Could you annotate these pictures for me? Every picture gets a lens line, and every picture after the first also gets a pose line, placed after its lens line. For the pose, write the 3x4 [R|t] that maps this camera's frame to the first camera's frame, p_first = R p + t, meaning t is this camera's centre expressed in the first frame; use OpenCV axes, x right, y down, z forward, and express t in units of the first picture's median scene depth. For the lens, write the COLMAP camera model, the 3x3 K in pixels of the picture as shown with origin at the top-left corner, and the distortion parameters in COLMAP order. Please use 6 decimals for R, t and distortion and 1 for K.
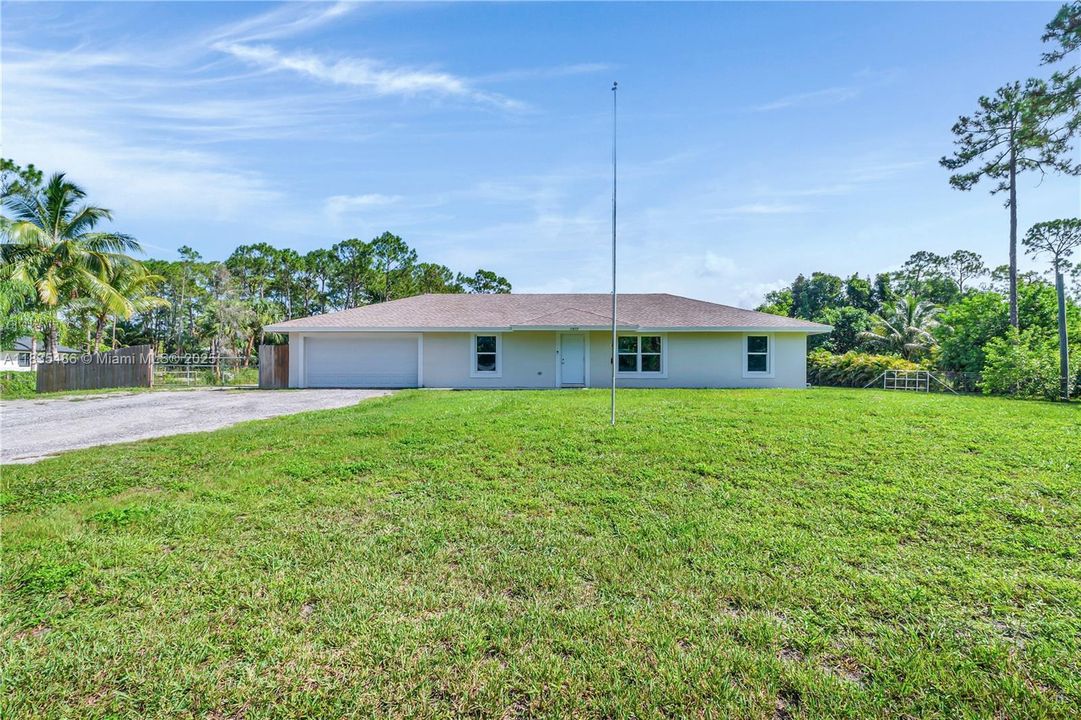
lens RADIAL K [[465.3, 0, 543.1], [0, 465.3, 366.5], [0, 0, 1]] dist [-0.005769, -0.000019]
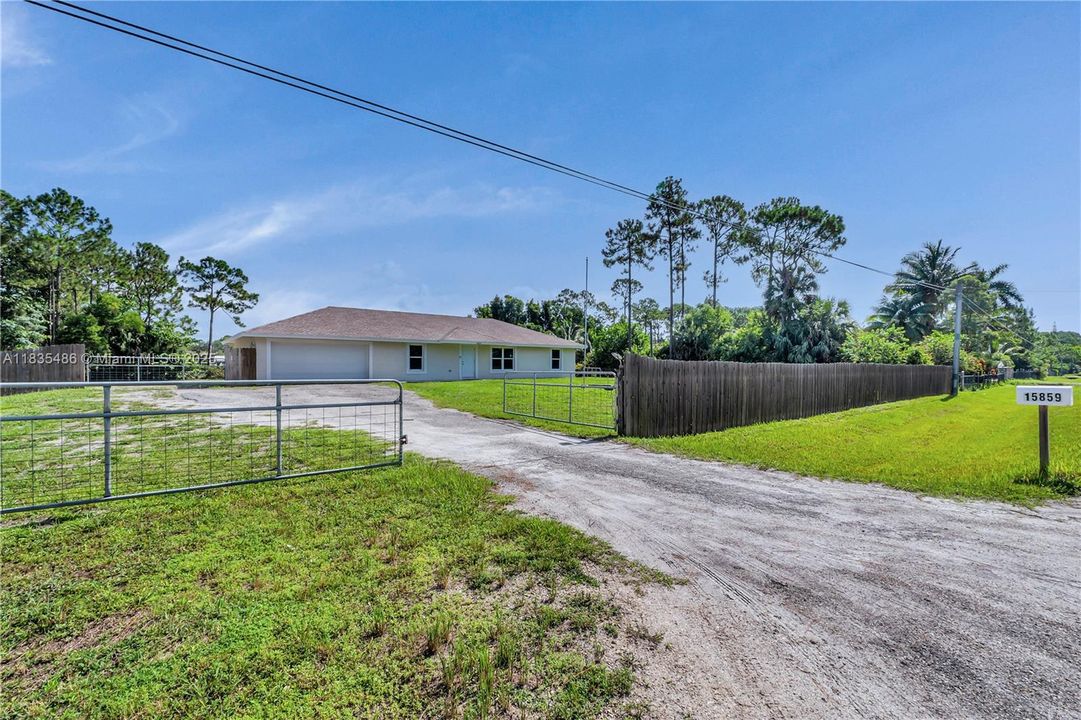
lens RADIAL K [[470.3, 0, 538.9], [0, 470.3, 372.2], [0, 0, 1]] dist [-0.000850, -0.000339]
pose [[0.763216, -0.009338, 0.646076, -0.272179], [-0.002796, 0.999838, 0.017753, -0.003112], [-0.646137, -0.015356, 0.763067, -0.129823]]
